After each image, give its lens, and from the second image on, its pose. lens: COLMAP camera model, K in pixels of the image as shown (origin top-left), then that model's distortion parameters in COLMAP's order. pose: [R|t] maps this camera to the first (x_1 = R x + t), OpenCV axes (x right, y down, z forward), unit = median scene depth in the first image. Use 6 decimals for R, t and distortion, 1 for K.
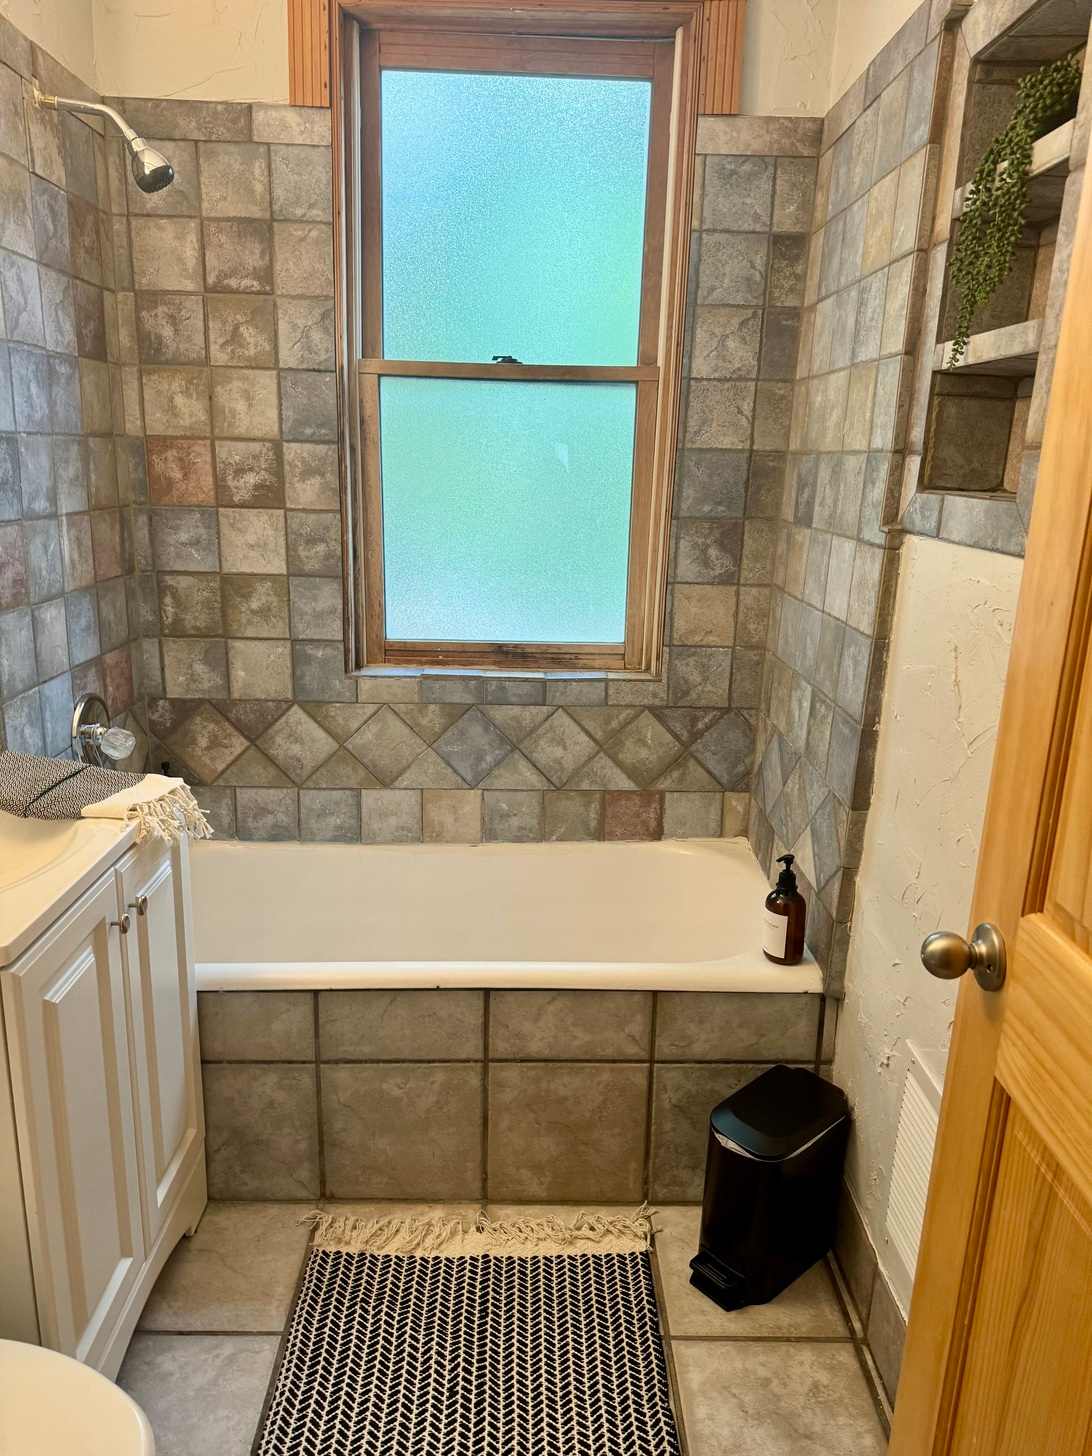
lens RADIAL K [[1039.9, 0, 546.0], [0, 1039.9, 728.0], [0, 0, 1]] dist [0.105895, -0.152865]
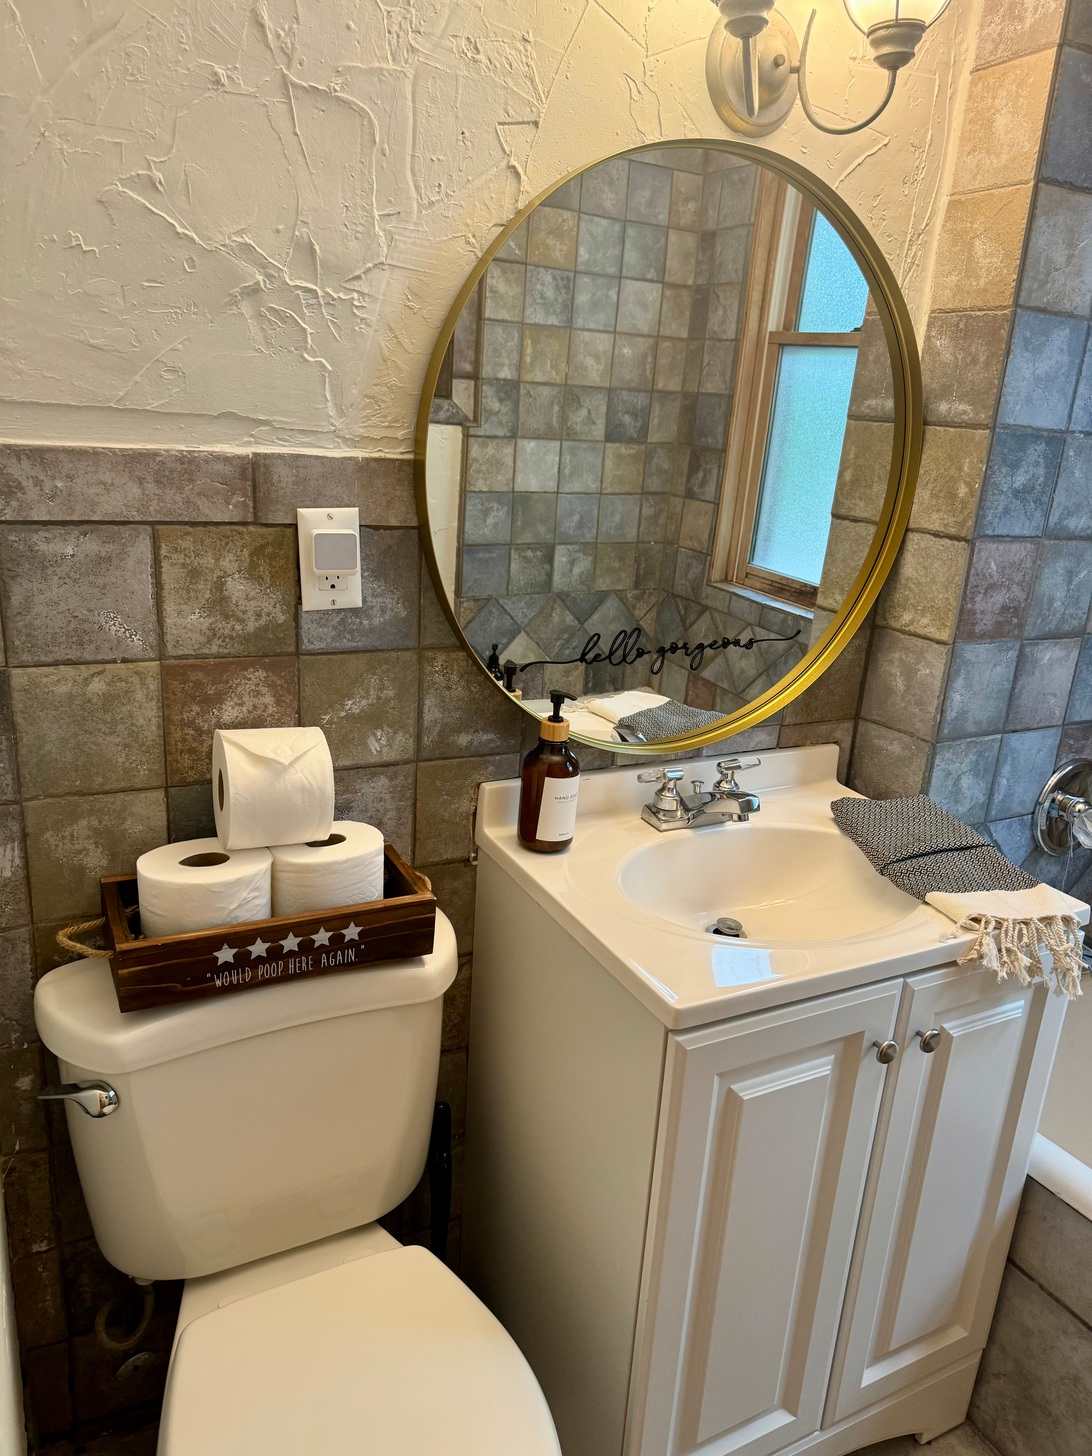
lens RADIAL K [[1039.9, 0, 546.0], [0, 1039.9, 728.0], [0, 0, 1]] dist [0.105895, -0.152865]
pose [[0.455465, 0.266837, -0.849323, 0.072929], [-0.279788, 0.948588, 0.147983, -0.074740], [0.845145, 0.170229, 0.506707, 0.301426]]
